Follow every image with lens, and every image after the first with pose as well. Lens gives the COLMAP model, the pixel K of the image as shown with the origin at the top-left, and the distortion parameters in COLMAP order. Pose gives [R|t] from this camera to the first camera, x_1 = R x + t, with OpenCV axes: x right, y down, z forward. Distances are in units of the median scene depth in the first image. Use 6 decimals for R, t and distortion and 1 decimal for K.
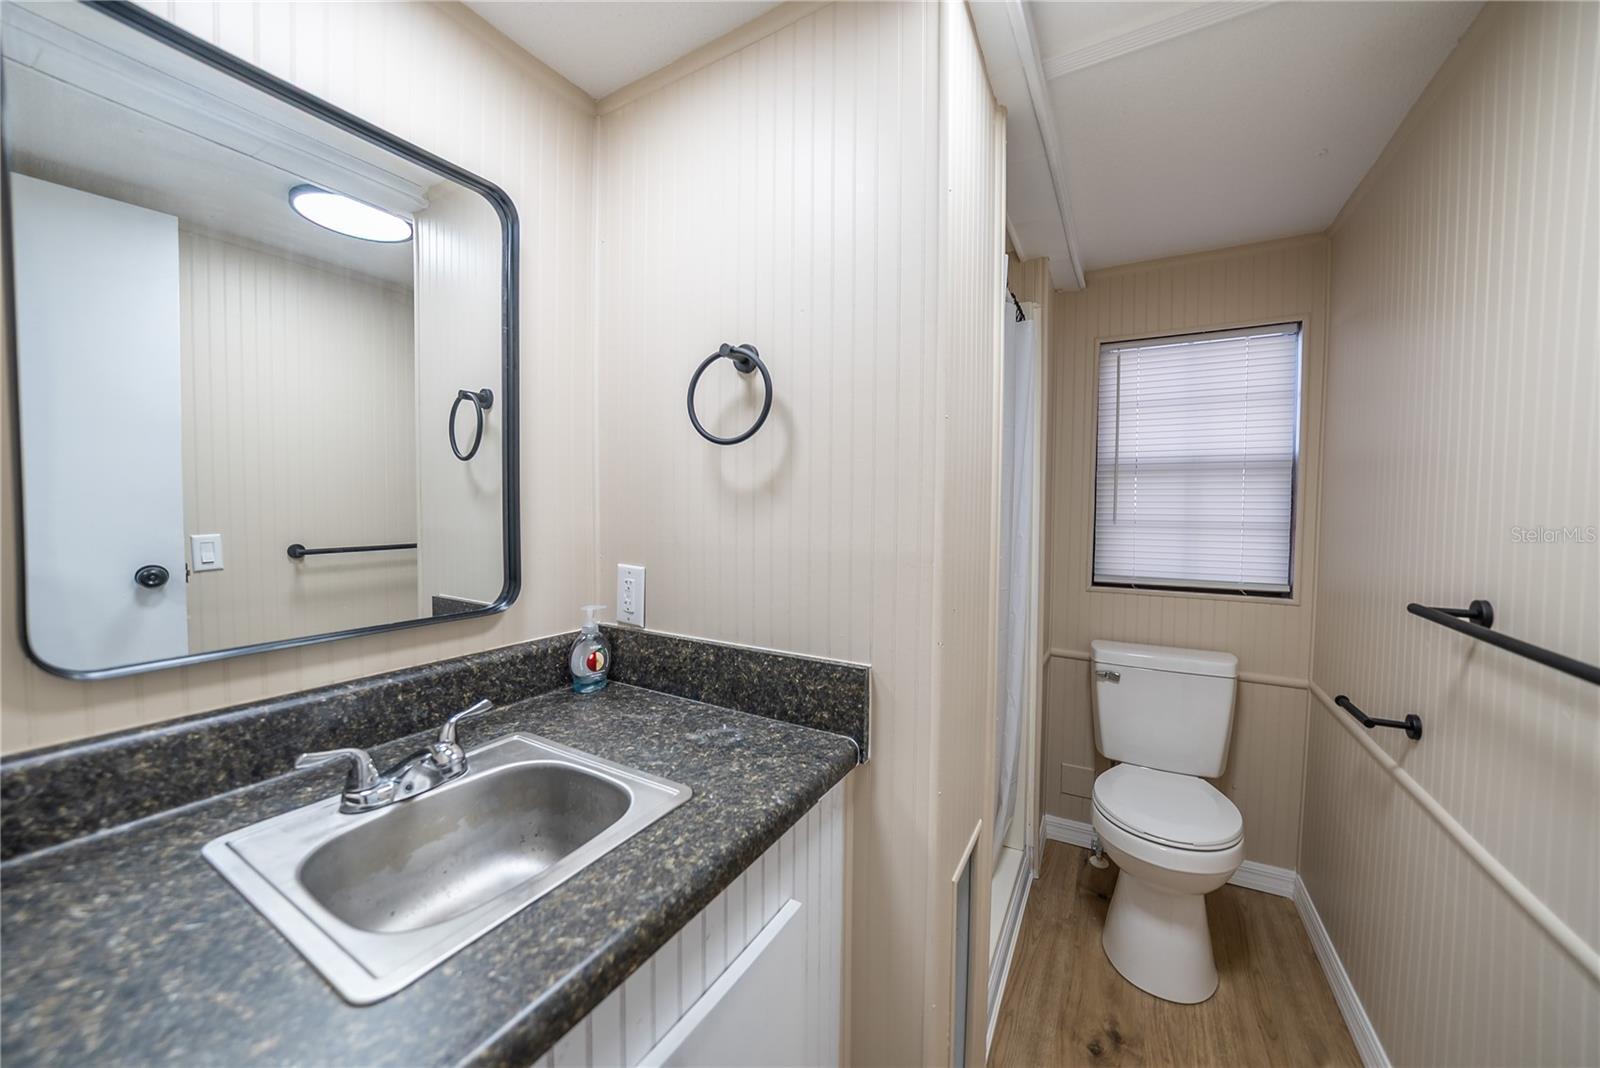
lens RADIAL K [[561.1, 0, 807.0], [0, 561.1, 526.5], [0, 0, 1]] dist [-0.027599, 0.004323]
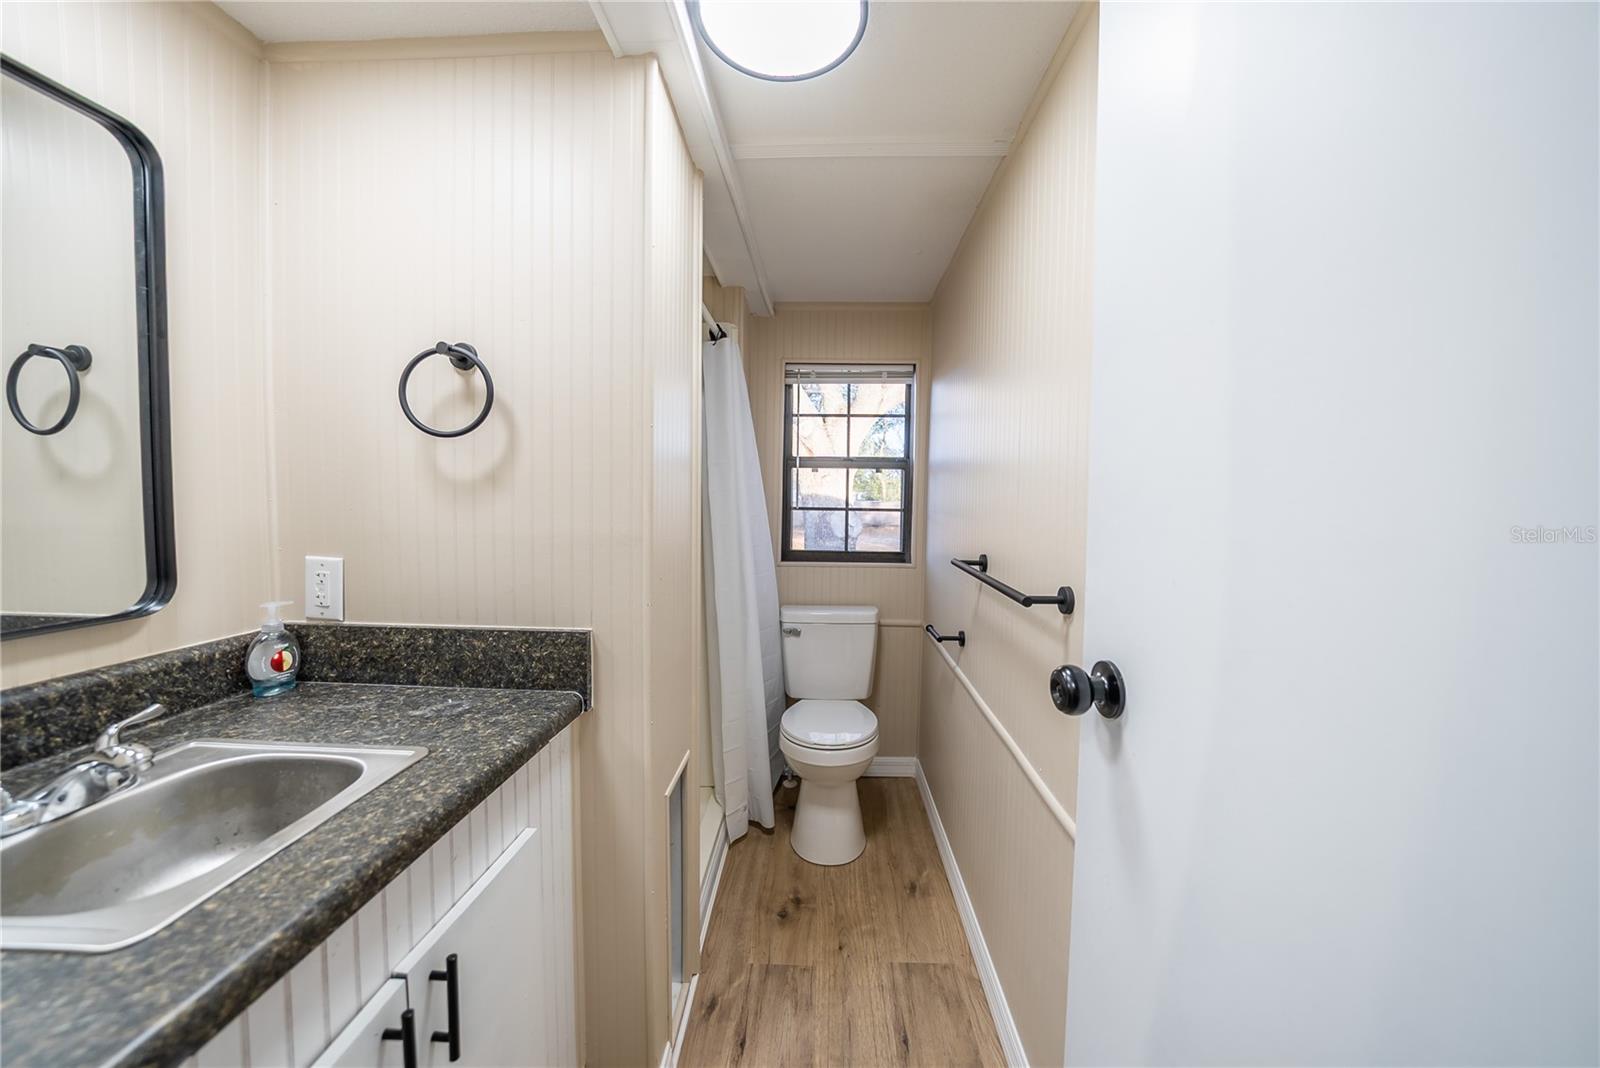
lens RADIAL K [[561.1, 0, 806.0], [0, 561.1, 523.9], [0, 0, 1]] dist [-0.027599, 0.004323]
pose [[0.882779, -0.018024, 0.469442, -0.034777], [0.011207, 0.999787, 0.017312, 0.006971], [-0.469654, -0.010021, 0.882794, -0.241317]]
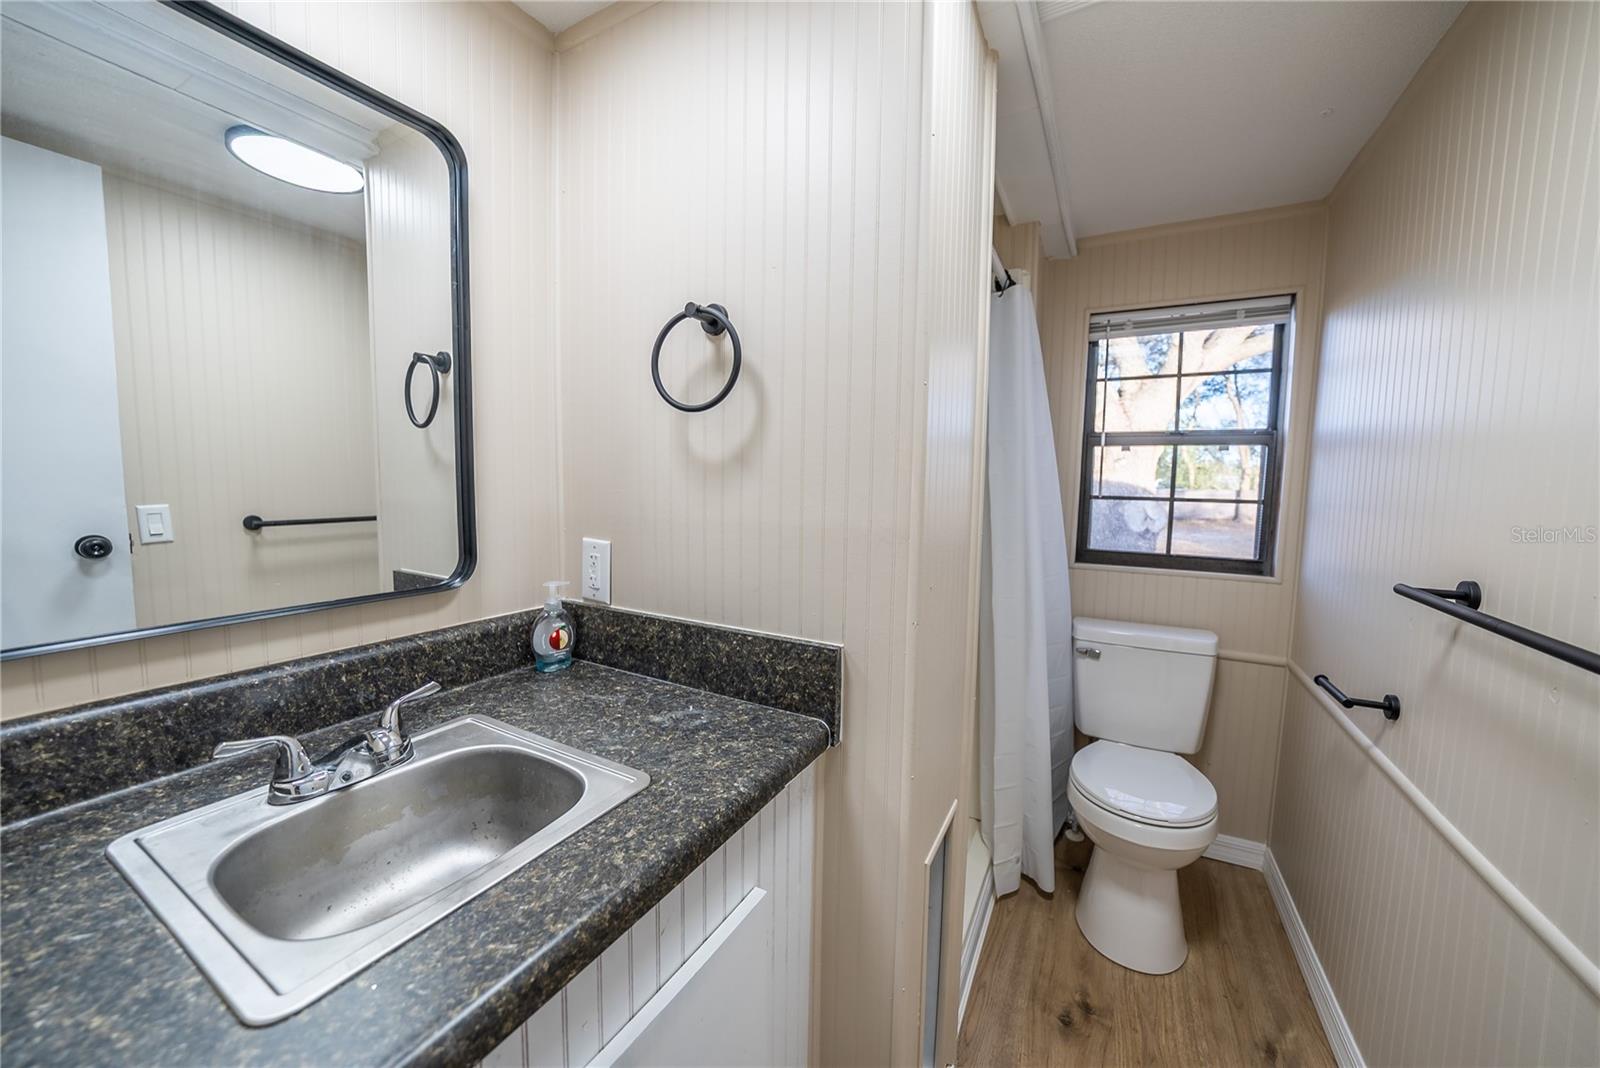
lens RADIAL K [[561.1, 0, 805.6], [0, 561.1, 525.6], [0, 0, 1]] dist [-0.027599, 0.004323]
pose [[0.999777, 0.006366, 0.020151, 0.026189], [-0.007255, 0.998988, 0.044390, 0.000892], [-0.019848, -0.044527, 0.998811, 0.048426]]
